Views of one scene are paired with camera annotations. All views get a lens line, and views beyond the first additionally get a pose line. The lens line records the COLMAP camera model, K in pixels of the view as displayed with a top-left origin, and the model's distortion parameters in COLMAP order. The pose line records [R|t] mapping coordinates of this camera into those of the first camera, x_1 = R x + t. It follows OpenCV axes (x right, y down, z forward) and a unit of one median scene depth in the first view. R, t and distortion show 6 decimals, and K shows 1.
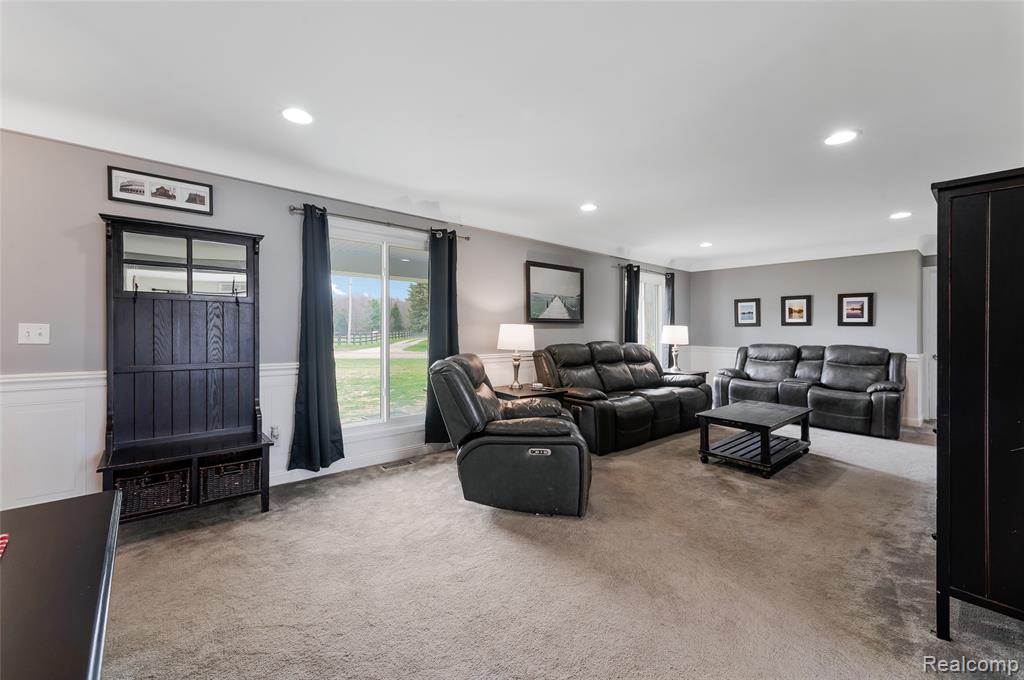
lens RADIAL K [[412.8, 0, 516.1], [0, 412.8, 337.1], [0, 0, 1]] dist [0.027703, -0.000095]
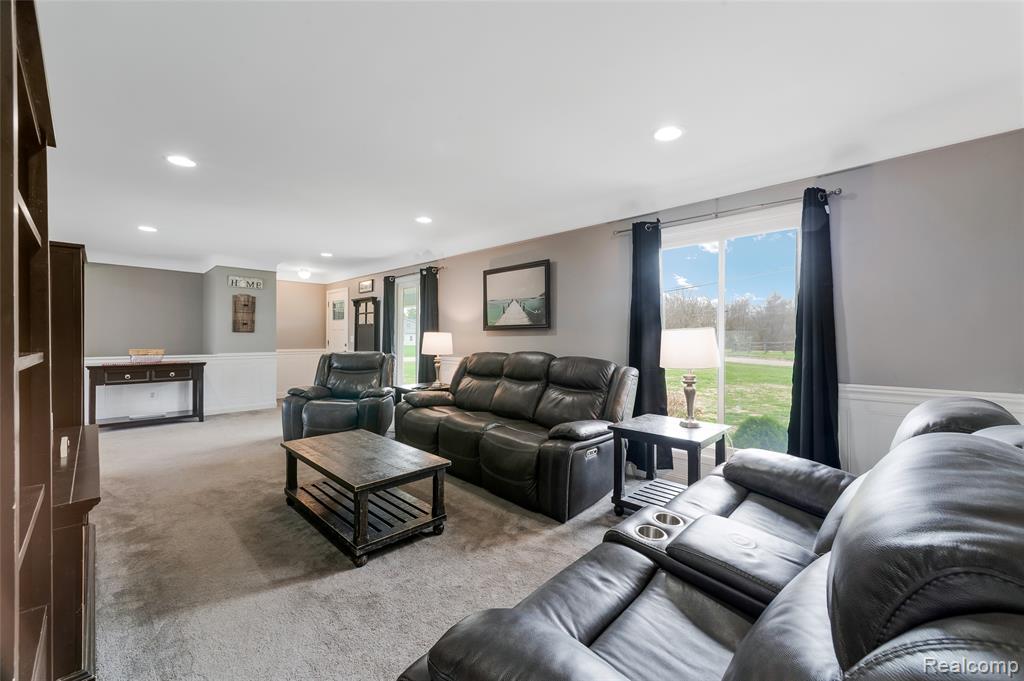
lens RADIAL K [[410.0, 0, 512.6], [0, 410.0, 332.1], [0, 0, 1]] dist [-0.001485, -0.000040]
pose [[0.079966, -0.014445, -0.996693, 0.991527], [-0.016078, 0.999746, -0.015779, -0.015047], [0.996668, 0.017287, 0.079714, 0.933603]]
